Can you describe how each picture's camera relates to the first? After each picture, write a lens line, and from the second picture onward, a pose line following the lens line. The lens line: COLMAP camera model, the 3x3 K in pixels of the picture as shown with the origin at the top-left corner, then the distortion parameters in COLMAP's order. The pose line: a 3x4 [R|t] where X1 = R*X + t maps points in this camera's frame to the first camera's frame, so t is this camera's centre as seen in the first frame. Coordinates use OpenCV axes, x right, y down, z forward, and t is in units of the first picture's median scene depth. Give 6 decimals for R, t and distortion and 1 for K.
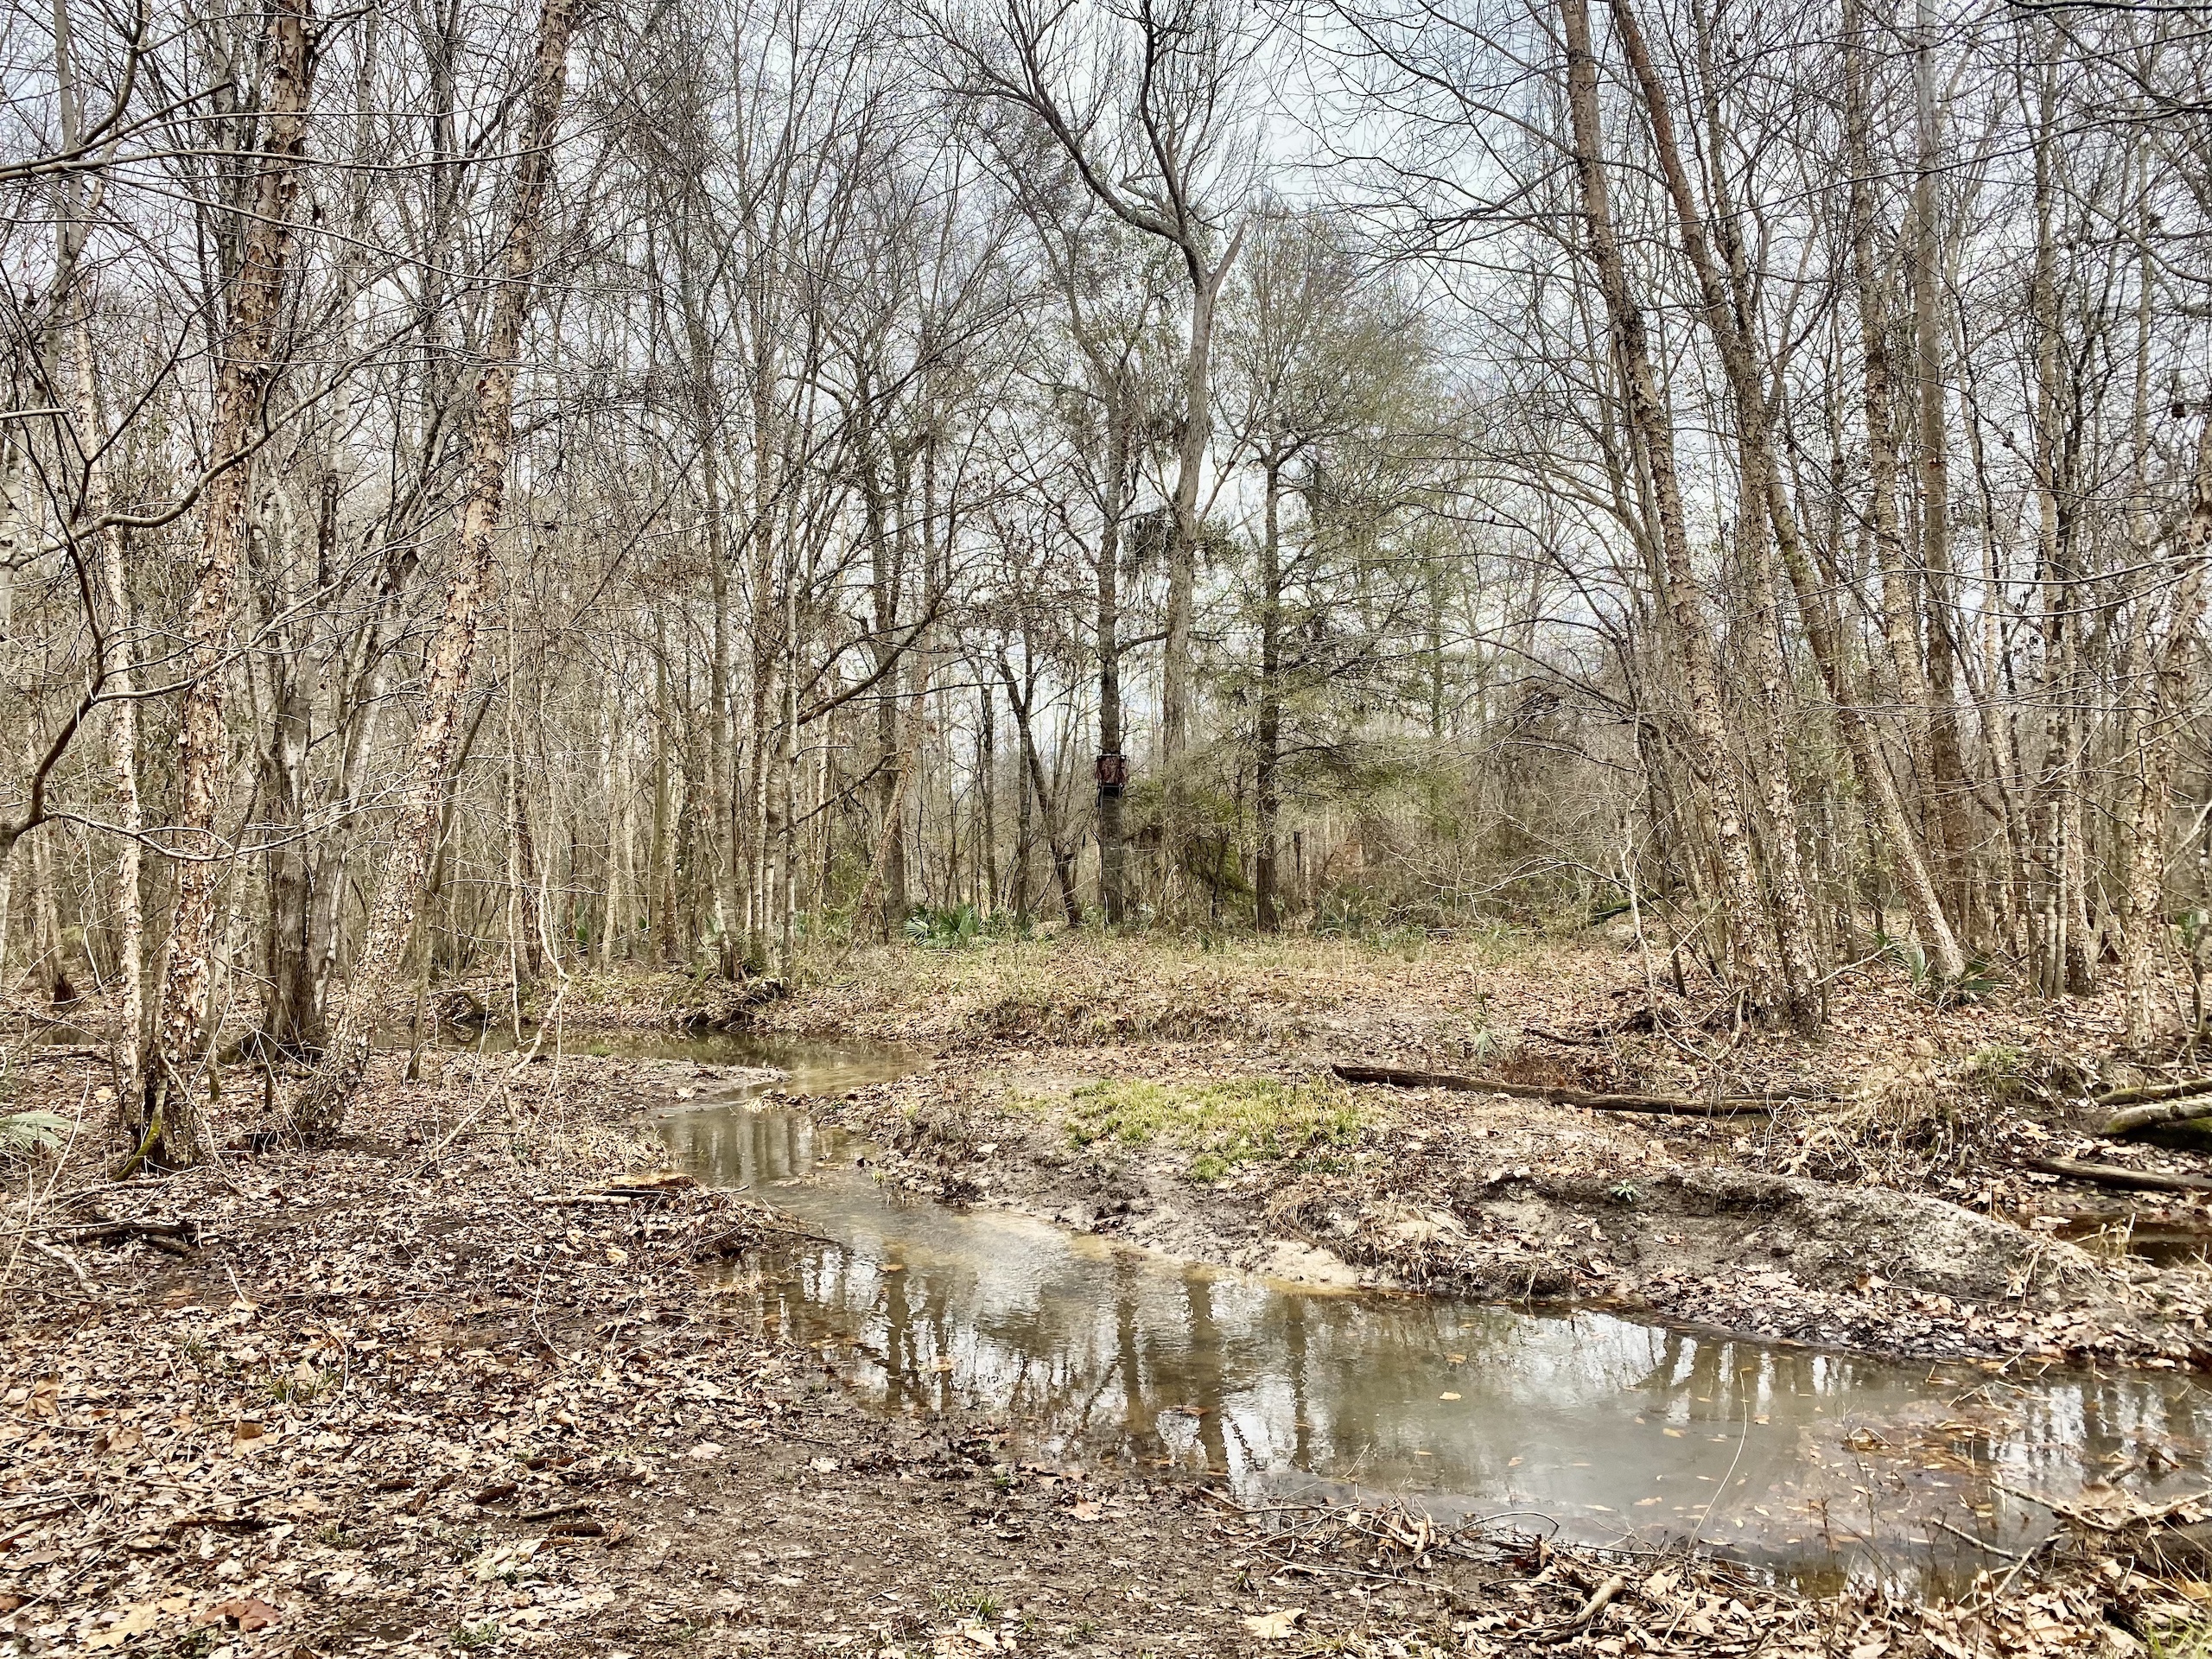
lens RADIAL K [[1688.5, 0, 1106.0], [0, 1688.5, 829.5], [0, 0, 1]] dist [0.001011, -0.329773]
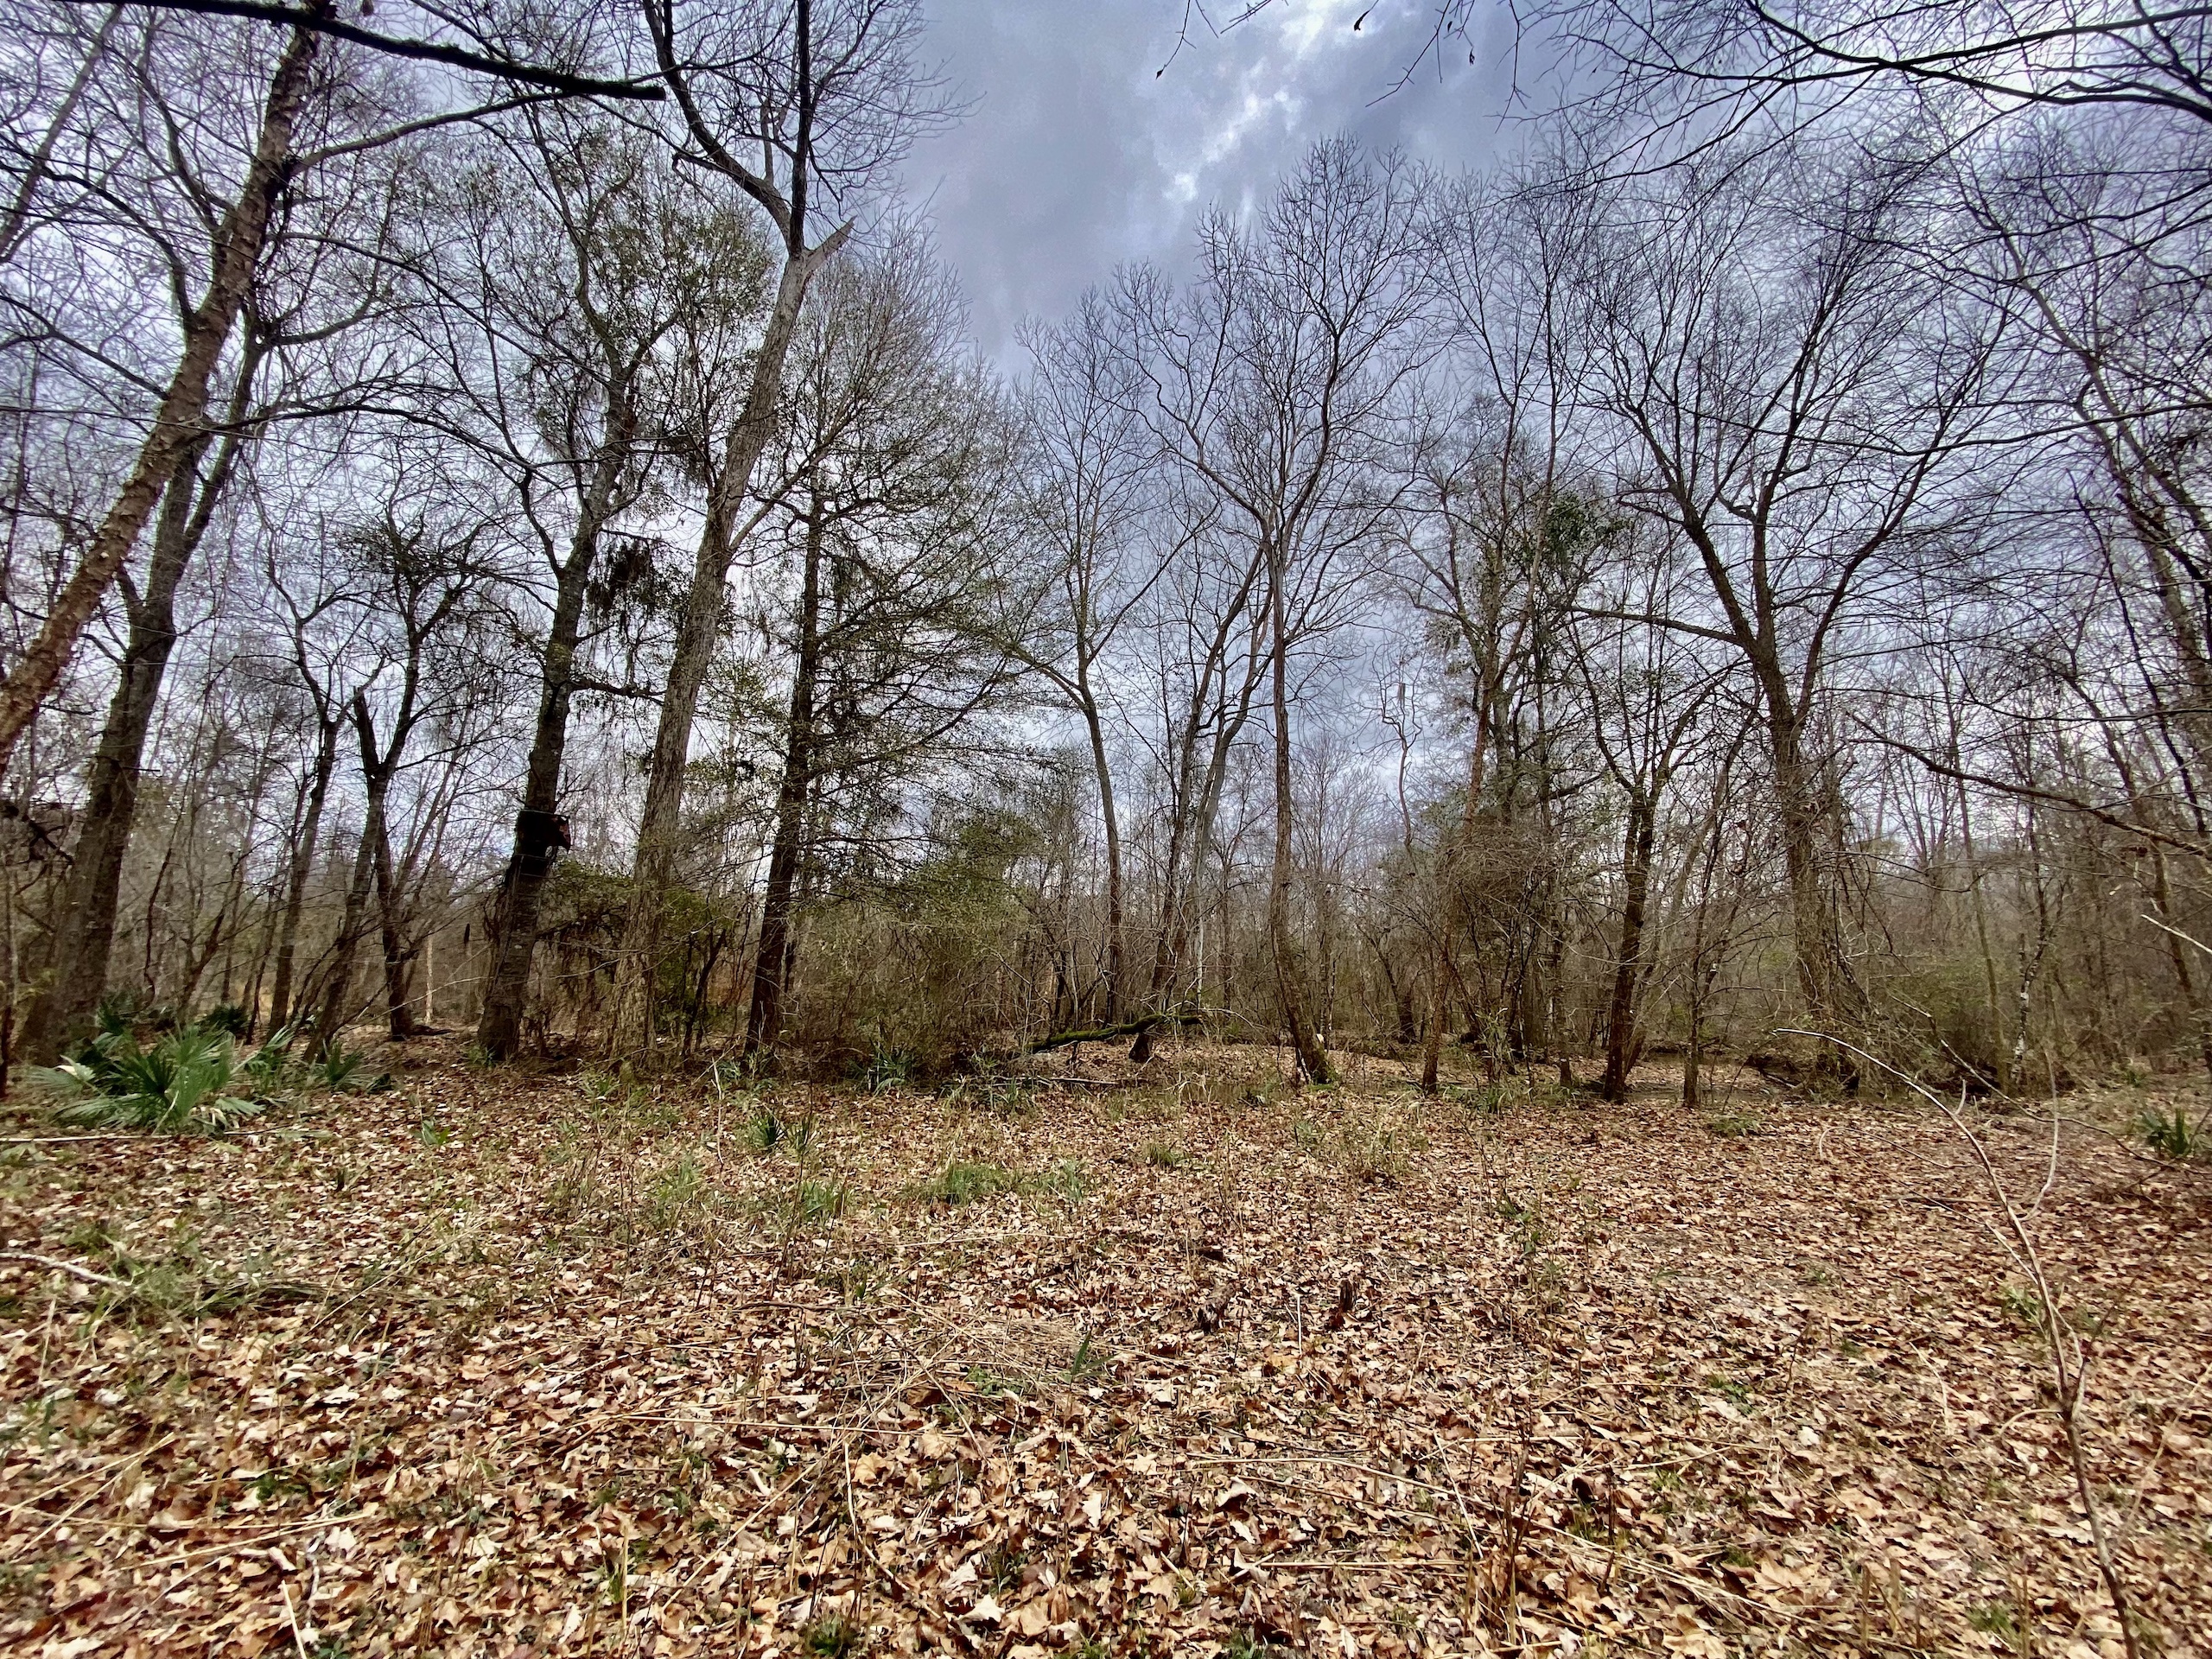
lens RADIAL K [[886.5, 0, 1106.0], [0, 886.5, 829.5], [0, 0, 1]] dist [-0.025076, -0.005198]
pose [[0.771727, 0.170630, 0.612636, -0.033733], [-0.064093, 0.979297, -0.192015, 0.015850], [-0.632716, 0.108917, 0.766686, 0.507683]]
